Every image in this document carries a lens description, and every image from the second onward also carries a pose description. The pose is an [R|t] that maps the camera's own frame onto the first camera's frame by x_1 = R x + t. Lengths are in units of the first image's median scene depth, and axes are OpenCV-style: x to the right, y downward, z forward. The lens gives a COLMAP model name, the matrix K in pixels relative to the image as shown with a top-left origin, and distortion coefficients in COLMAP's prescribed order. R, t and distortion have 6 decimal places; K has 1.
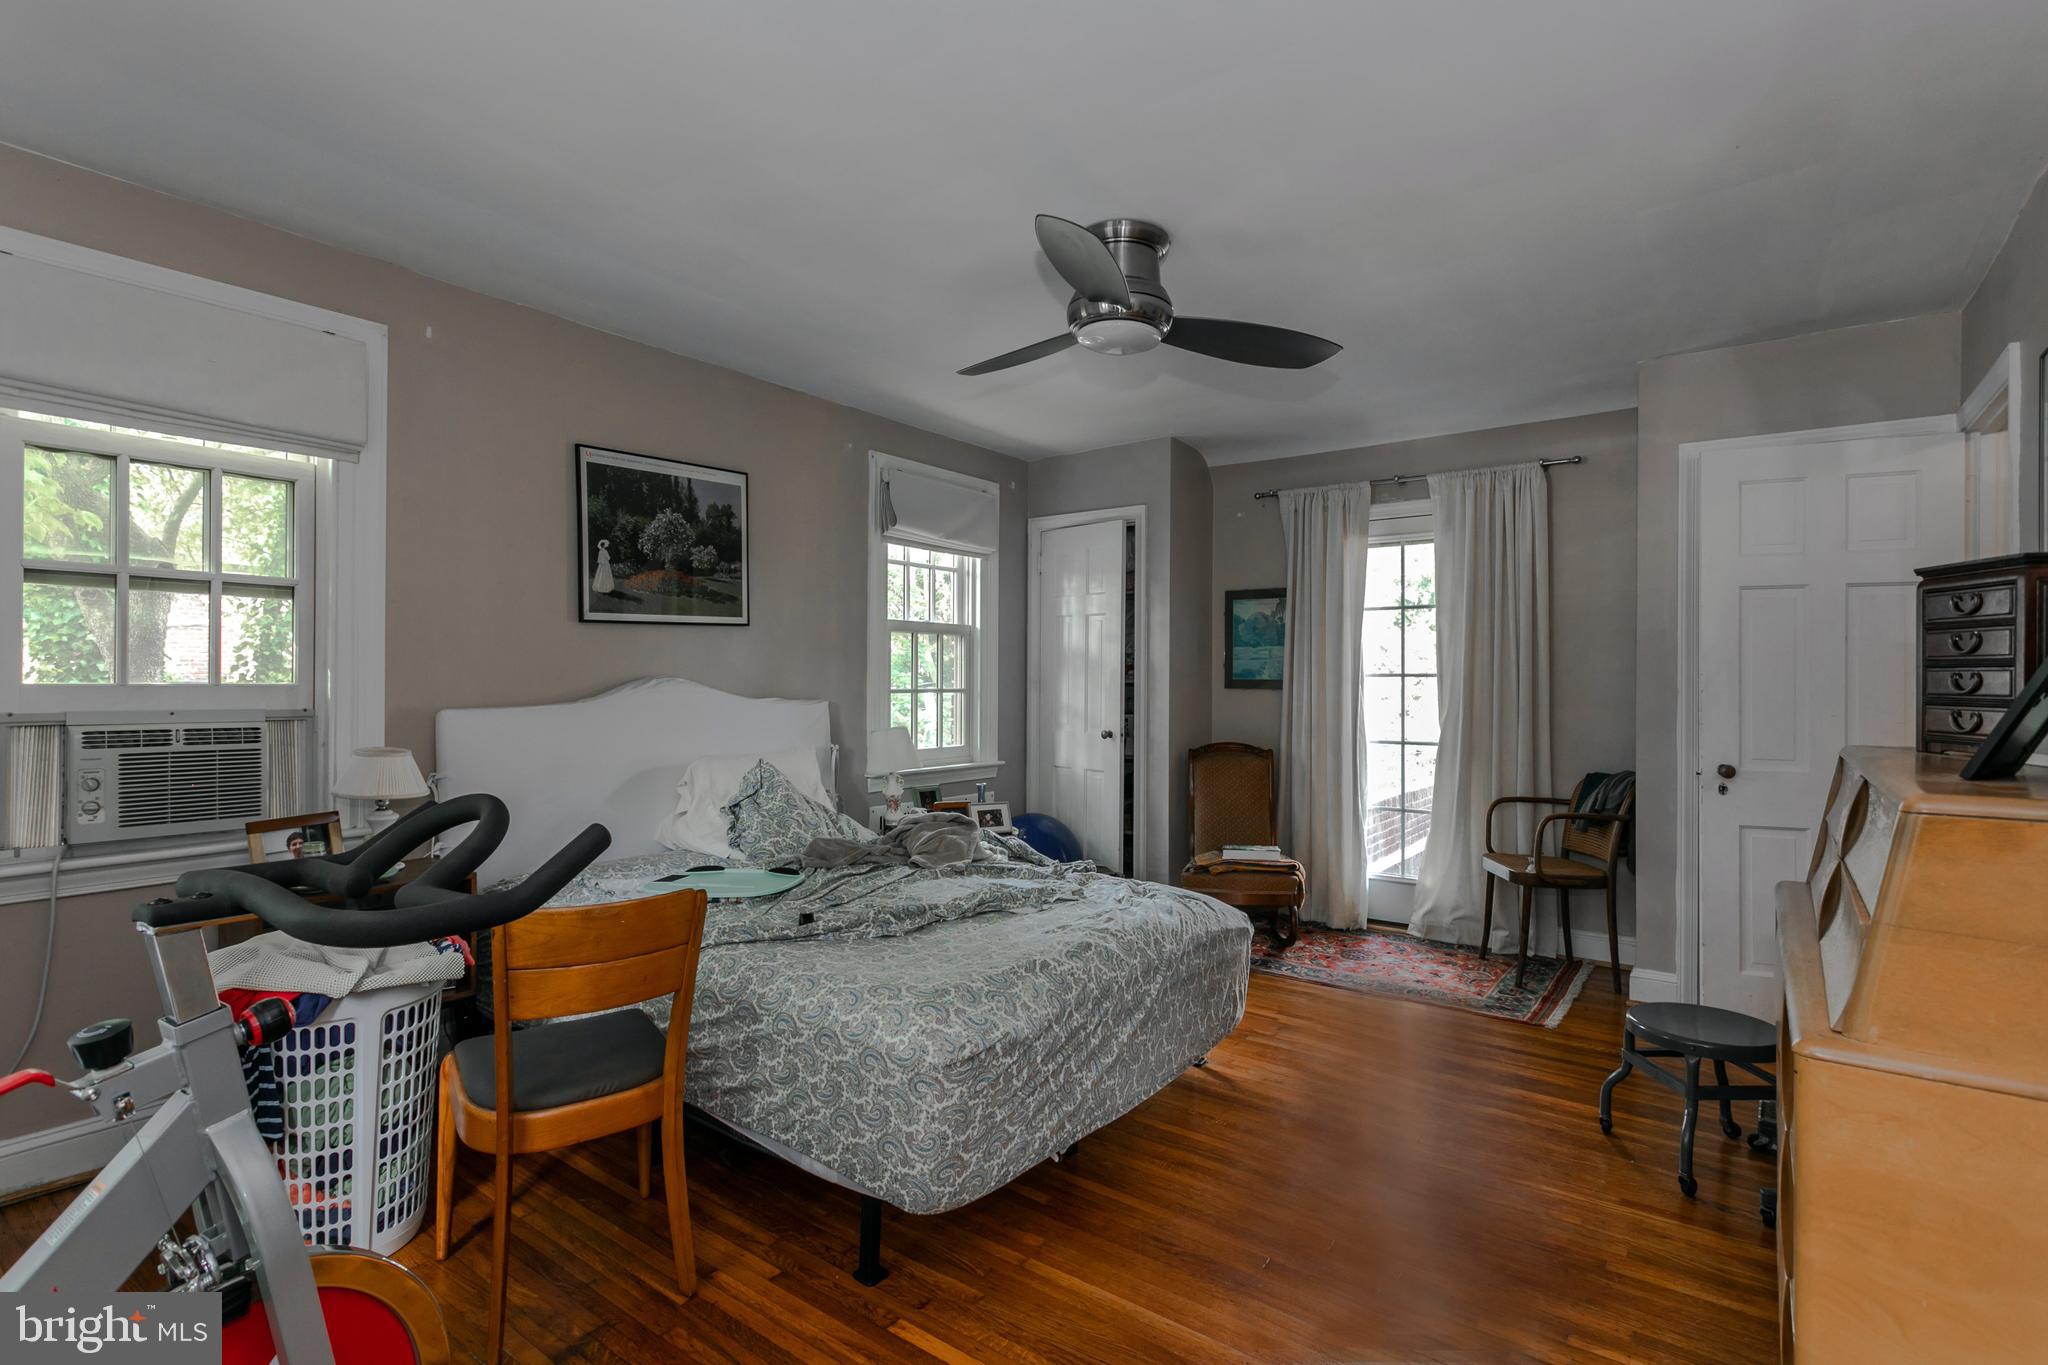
lens RADIAL K [[984.6, 0, 1035.8], [0, 984.6, 677.1], [0, 0, 1]] dist [-0.002232, 0.003093]
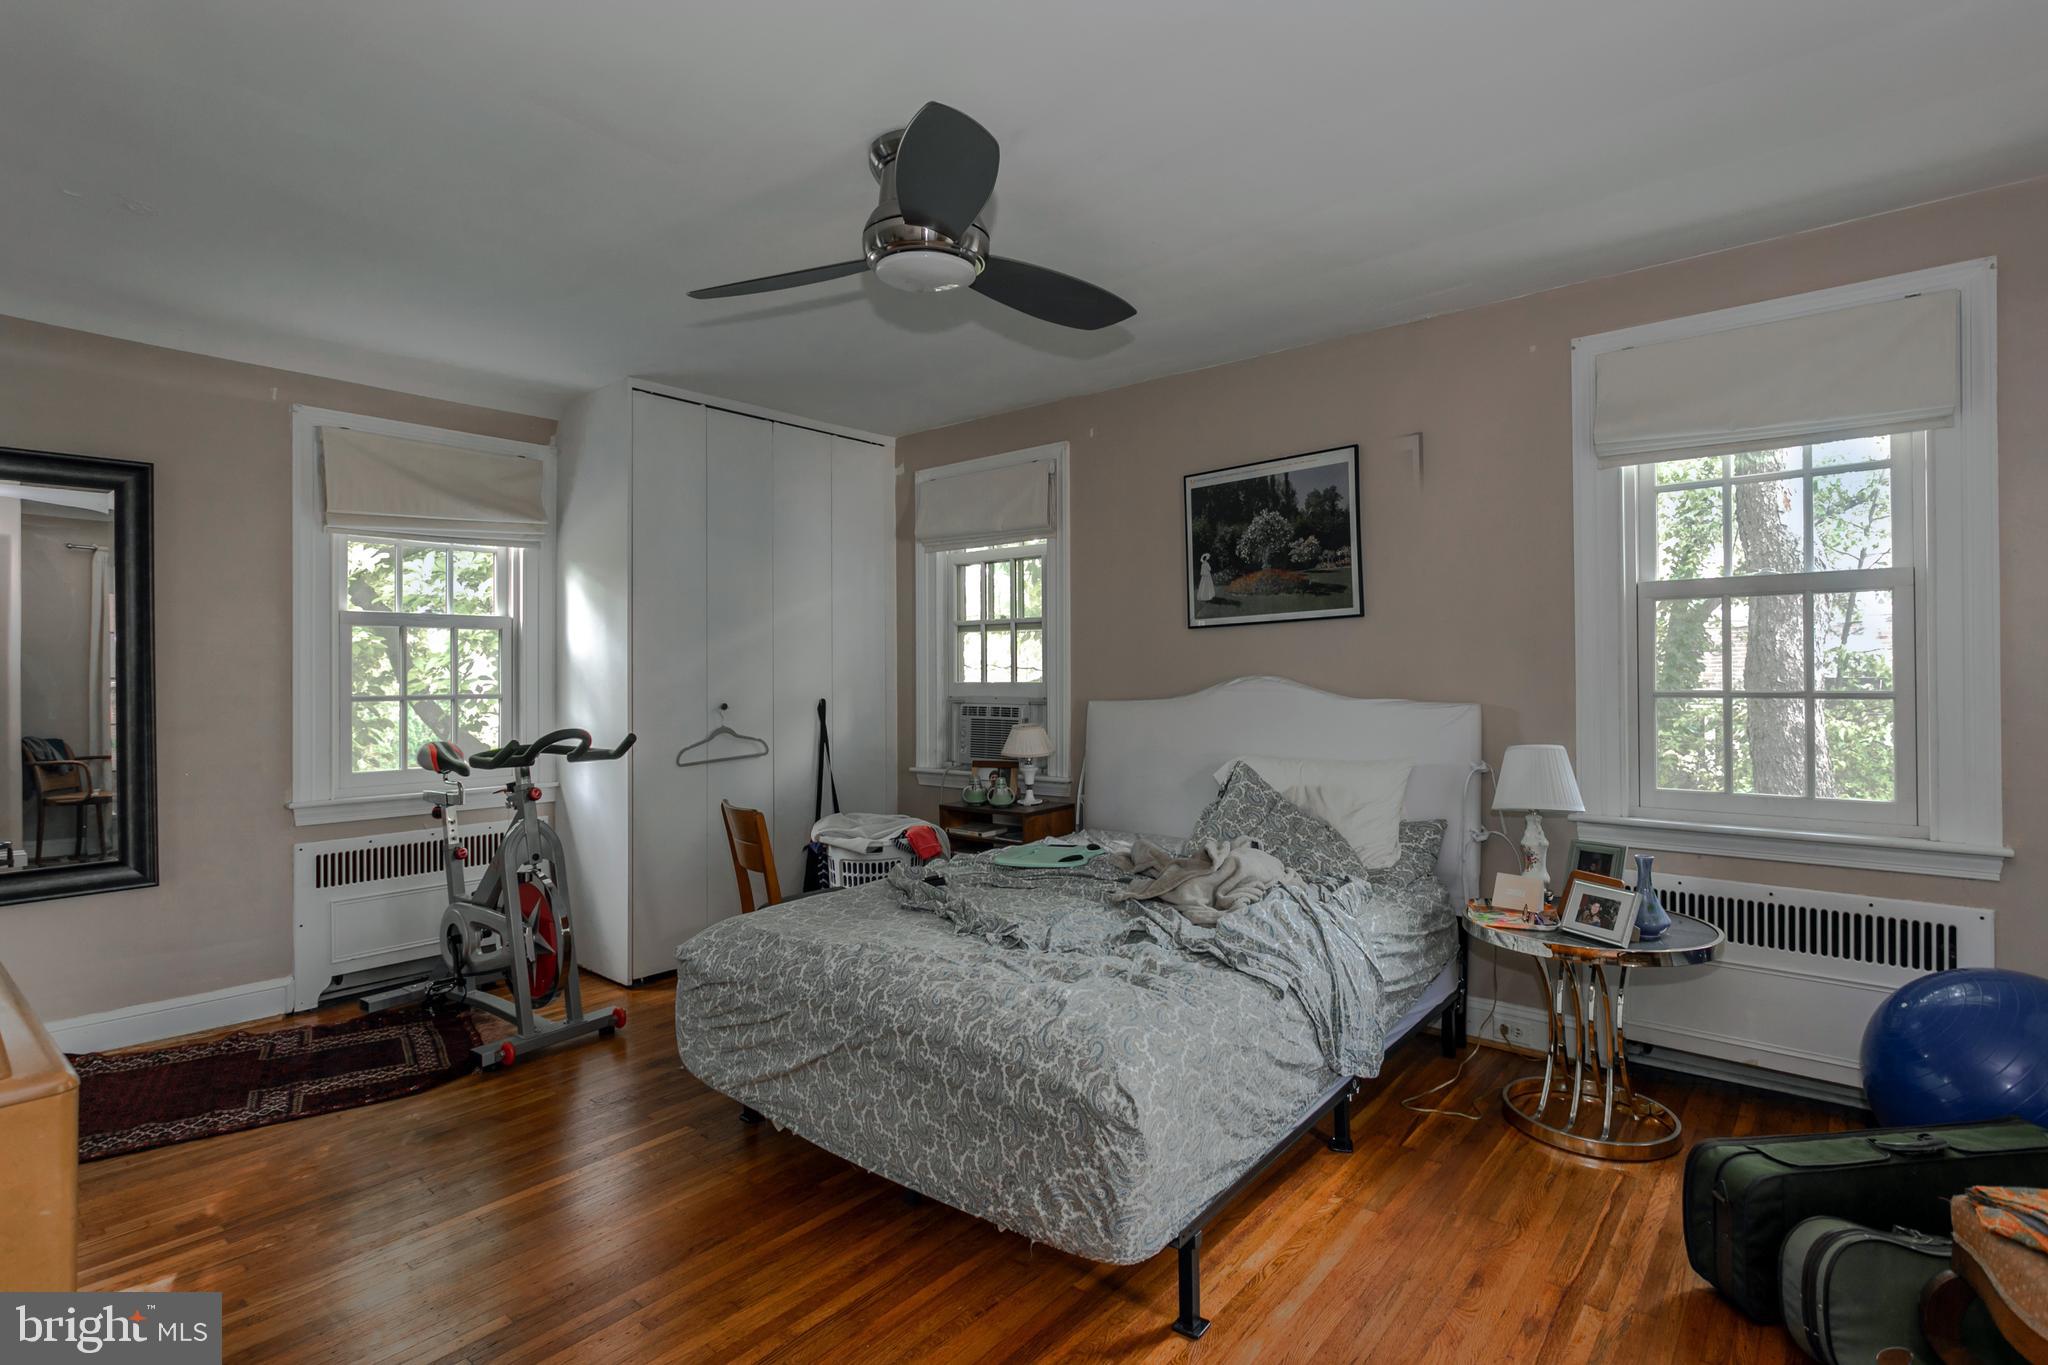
lens RADIAL K [[984.6, 0, 1043.9], [0, 984.6, 679.9], [0, 0, 1]] dist [-0.002232, 0.003093]
pose [[-0.047225, -0.010159, -0.998833, 0.659825], [-0.000100, 0.999948, -0.010166, 0.014963], [0.998884, -0.000380, -0.047224, 0.835323]]
